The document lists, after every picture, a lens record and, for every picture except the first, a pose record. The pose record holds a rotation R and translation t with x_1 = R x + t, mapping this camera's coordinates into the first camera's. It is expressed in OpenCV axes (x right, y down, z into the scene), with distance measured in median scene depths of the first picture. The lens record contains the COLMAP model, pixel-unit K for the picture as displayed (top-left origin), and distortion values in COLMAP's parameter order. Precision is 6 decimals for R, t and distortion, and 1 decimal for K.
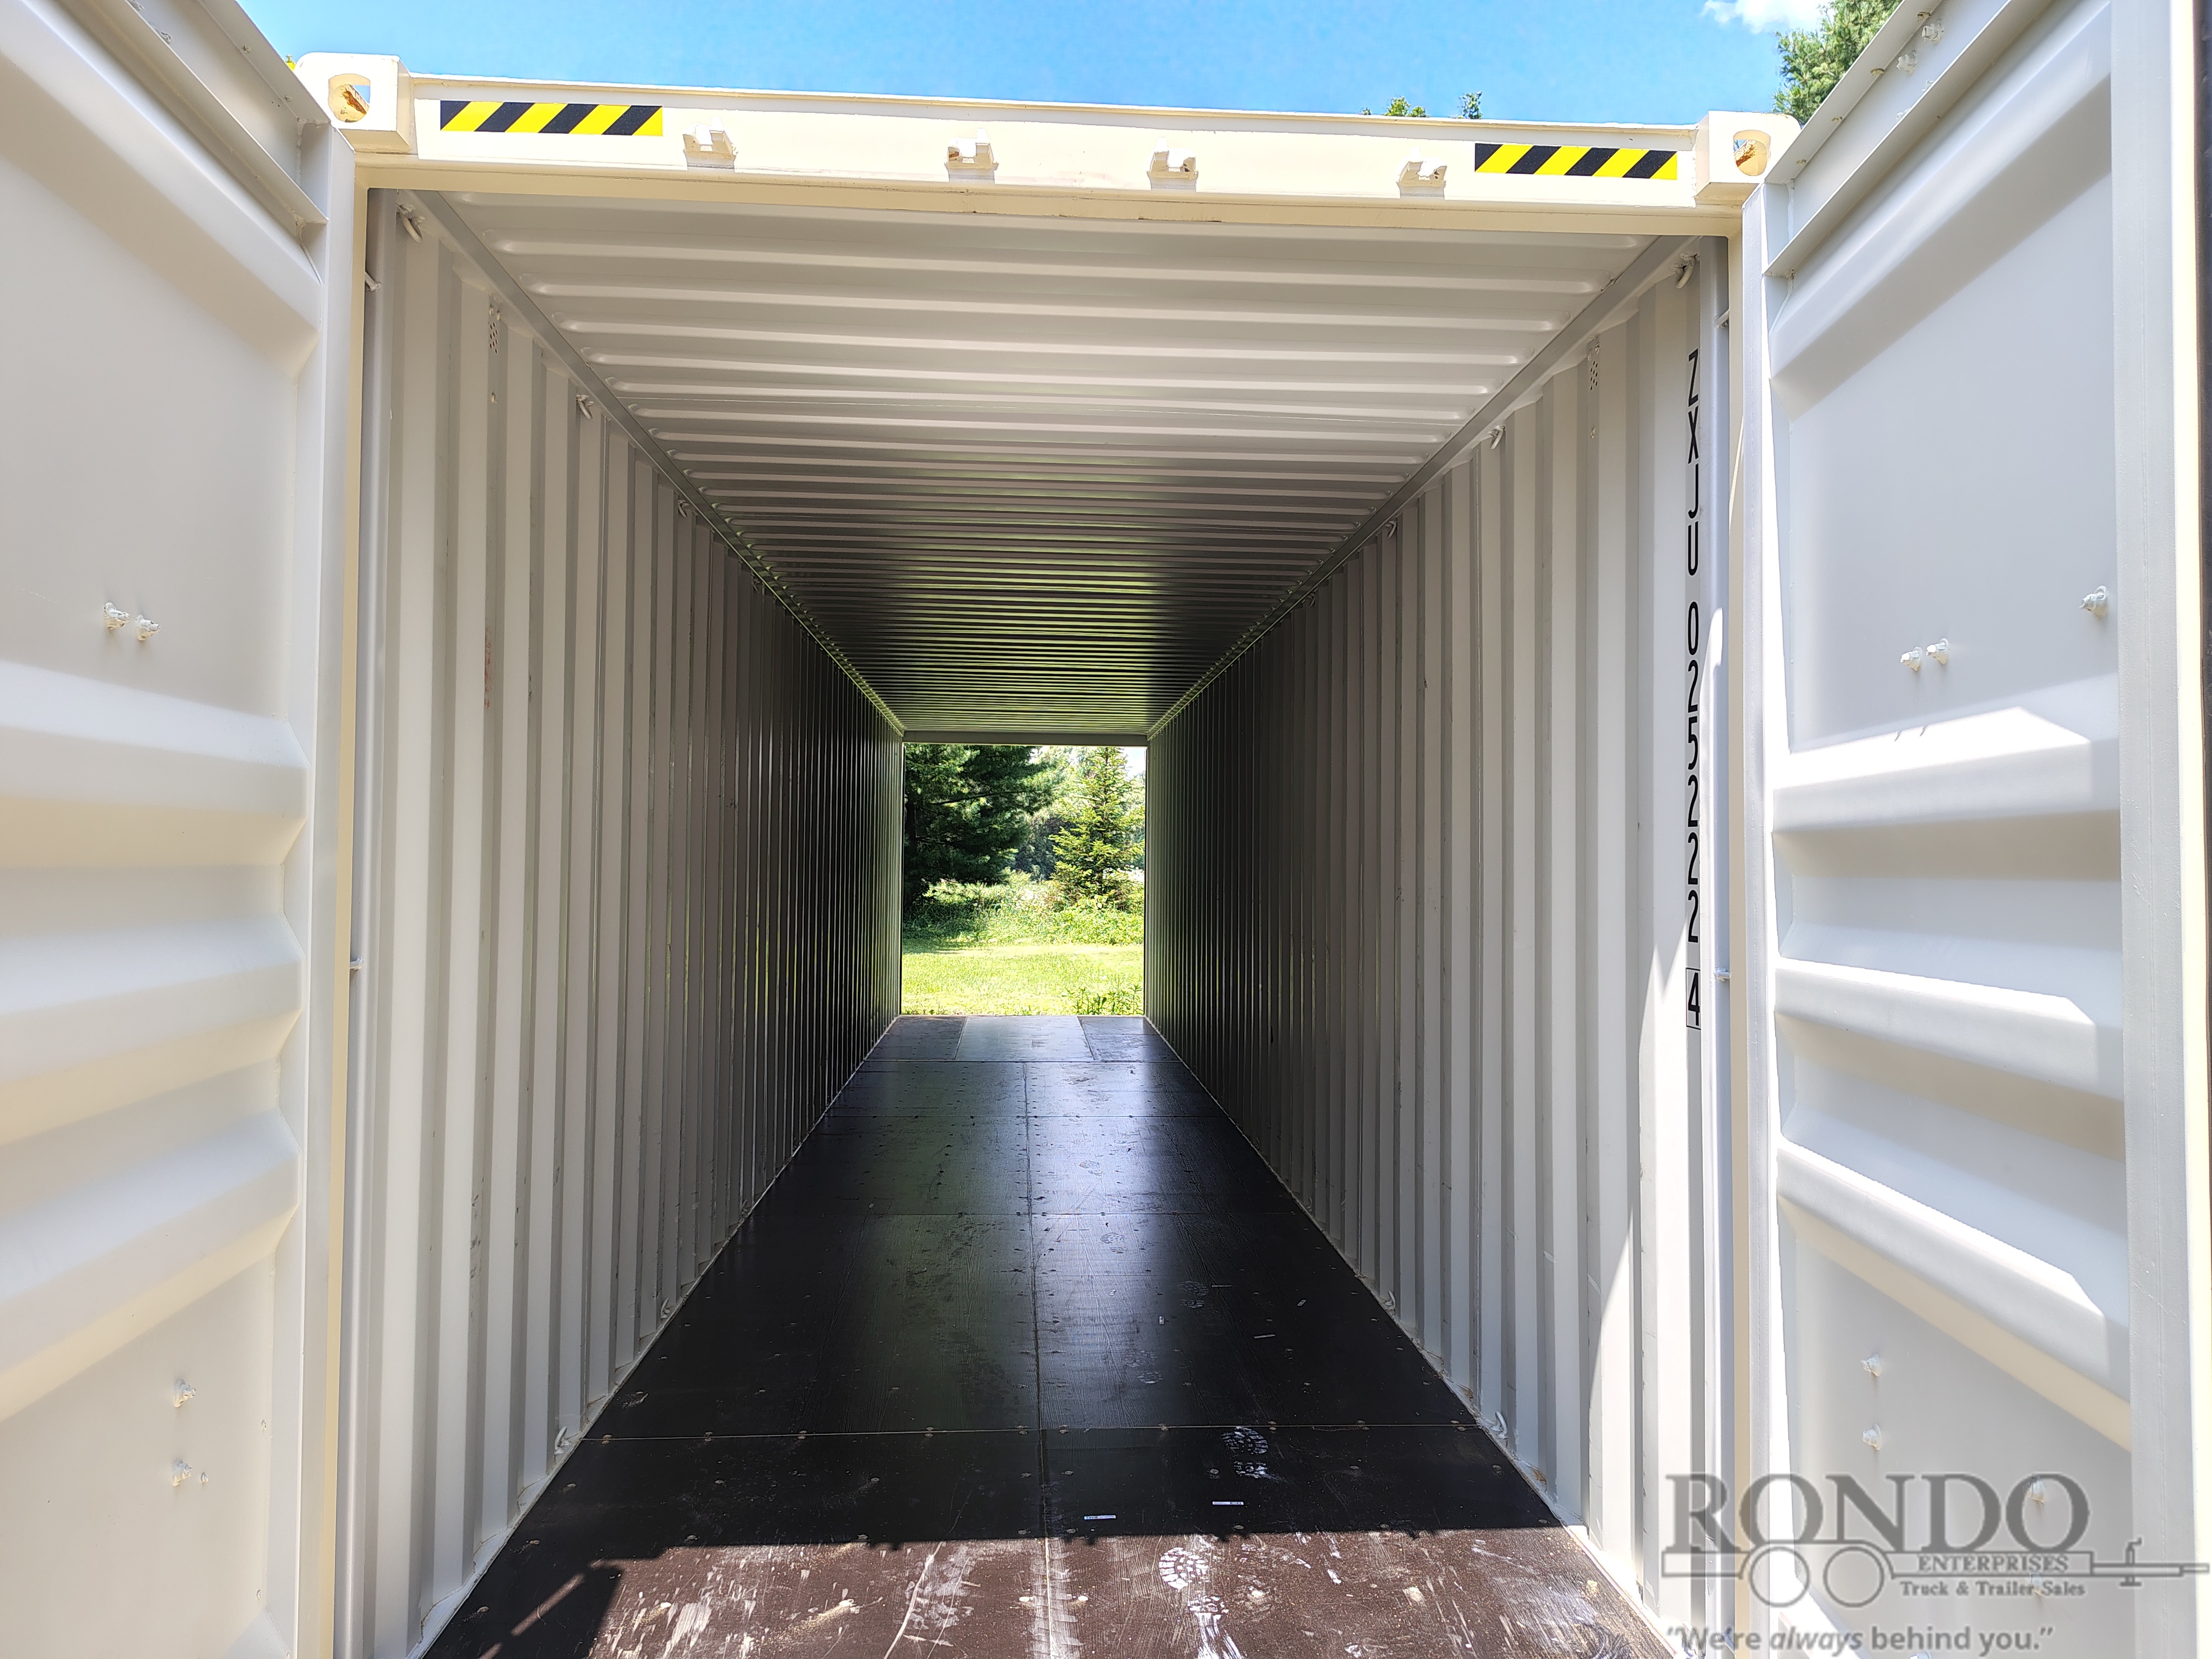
lens RADIAL K [[1543.2, 0, 1115.3], [0, 1543.2, 807.7], [0, 0, 1]] dist [0.046036, -0.056250]
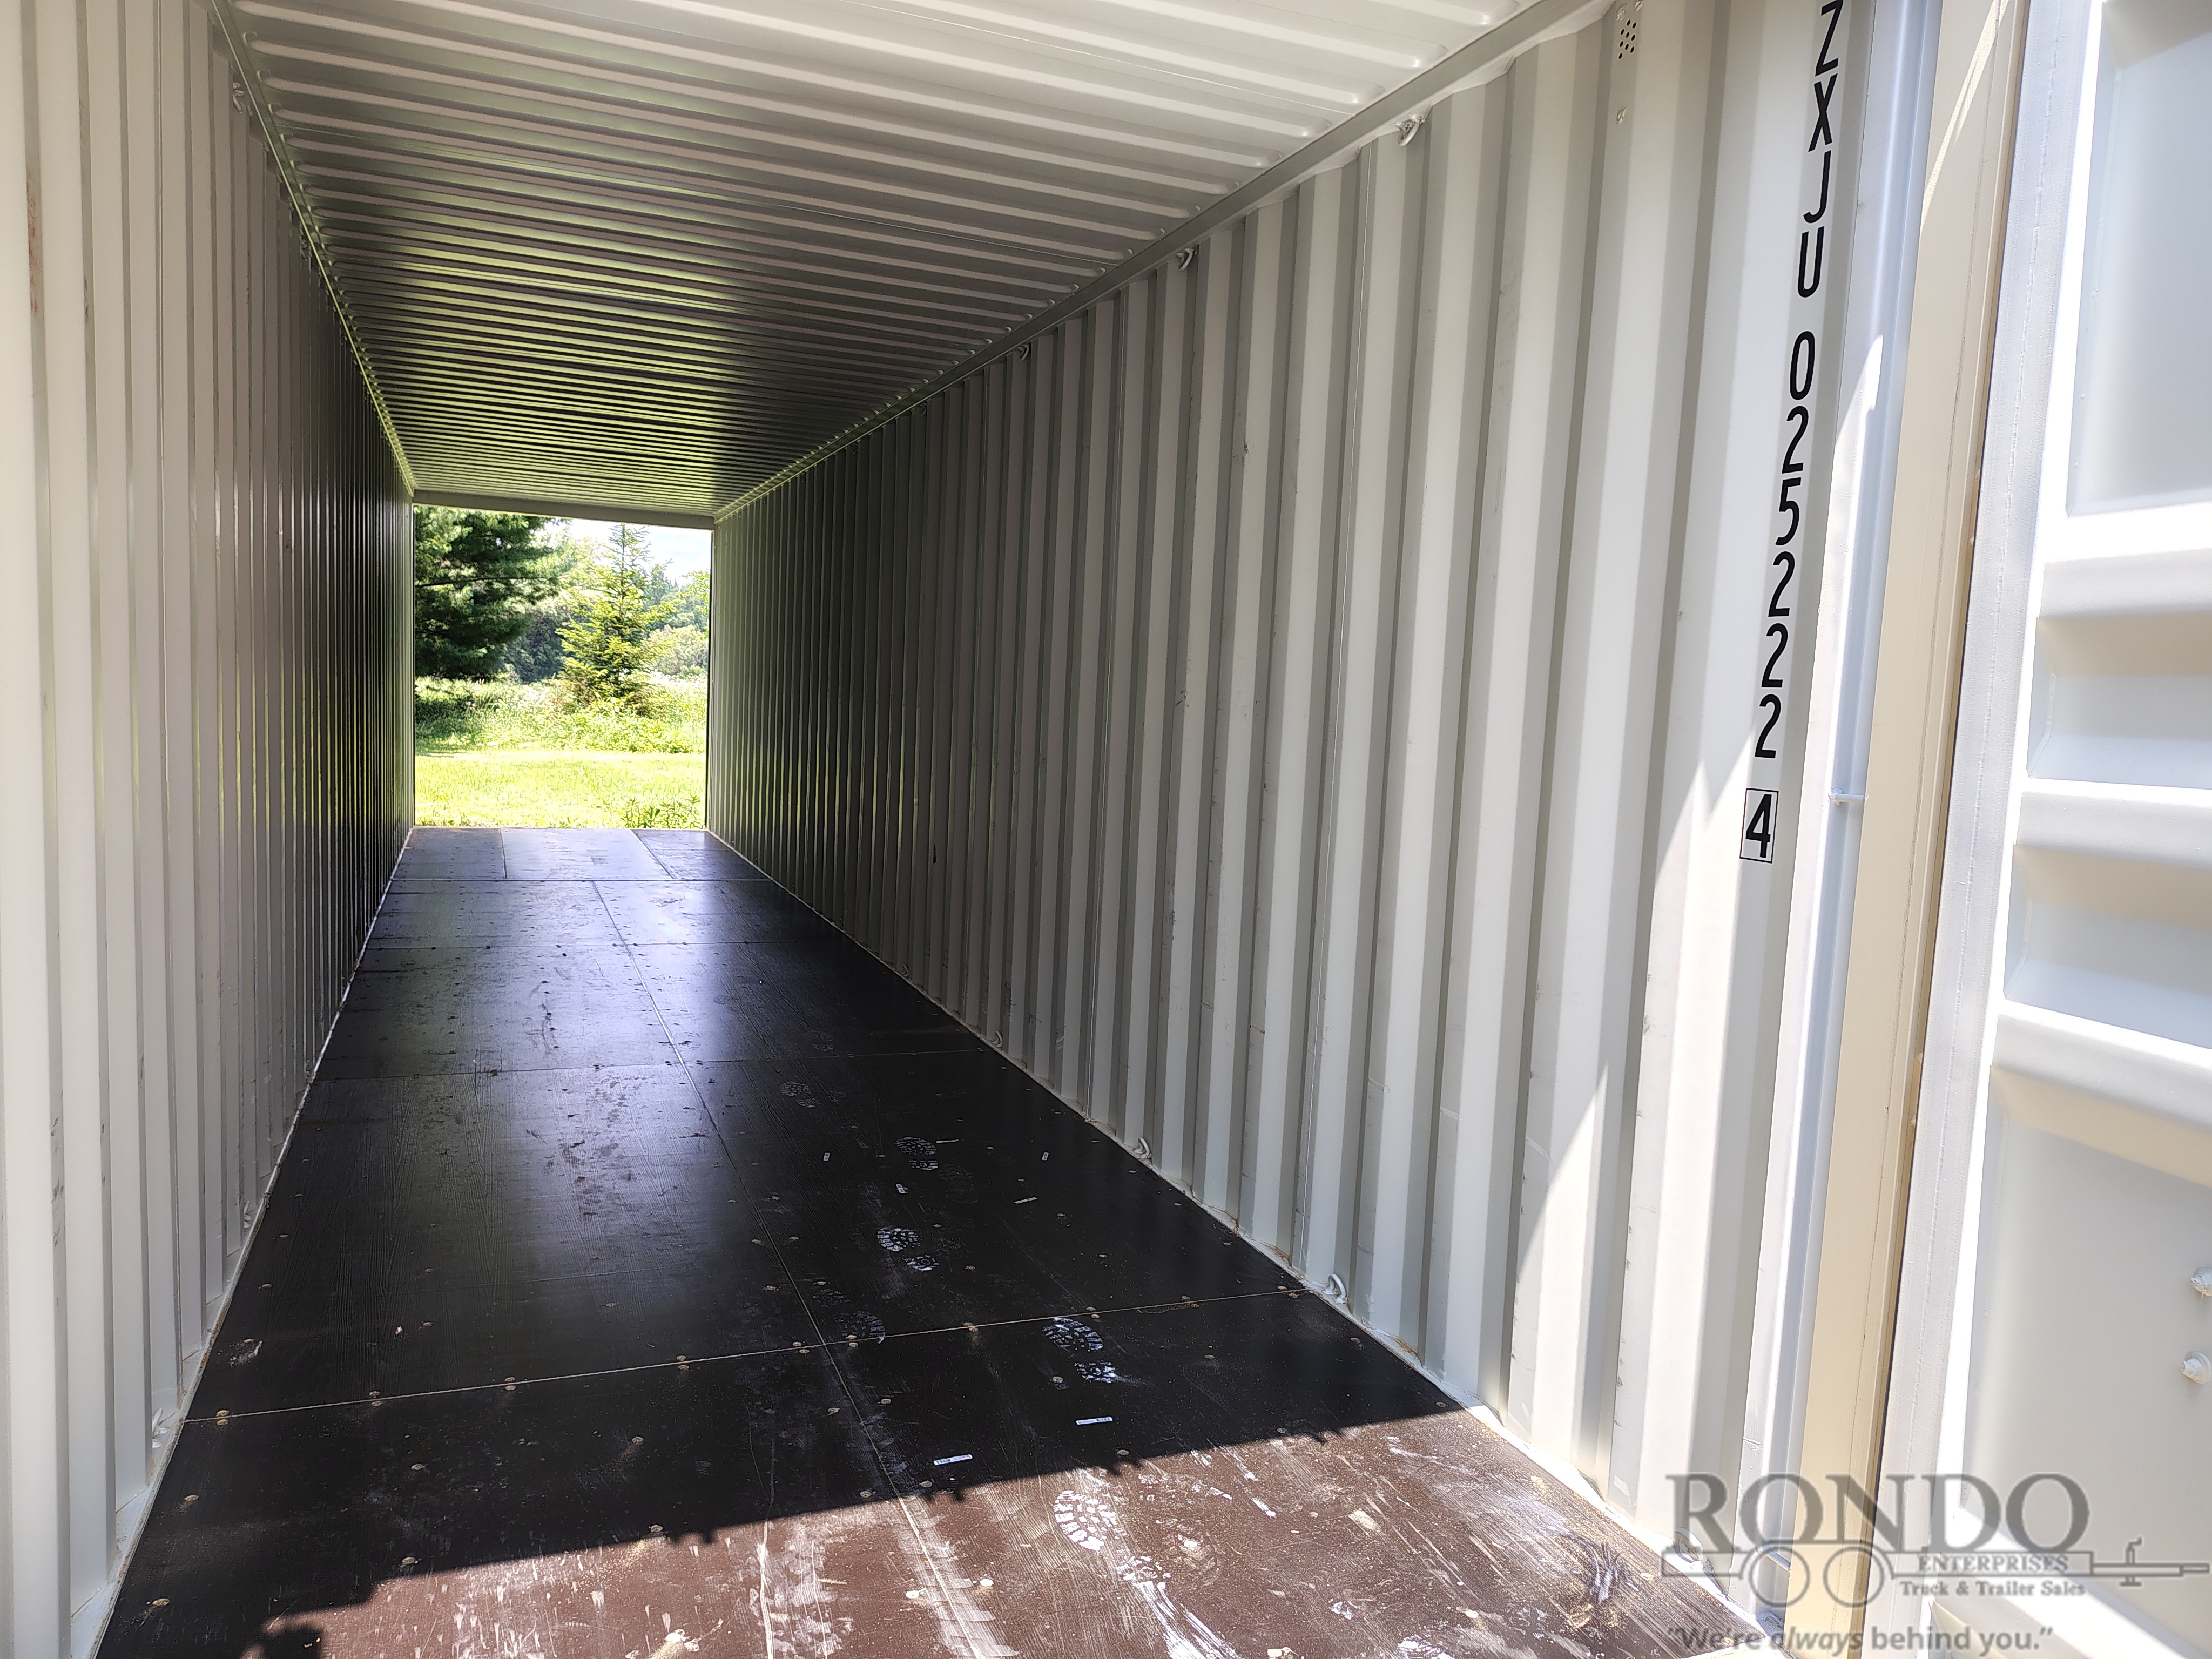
lens RADIAL K [[1543.2, 0, 1096.9], [0, 1543.2, 846.6], [0, 0, 1]] dist [0.046036, -0.056250]
pose [[0.951434, 0.005566, 0.307802, -0.190183], [-0.050112, 0.989301, 0.137009, 0.032778], [-0.303746, -0.145780, 0.941534, 0.278114]]
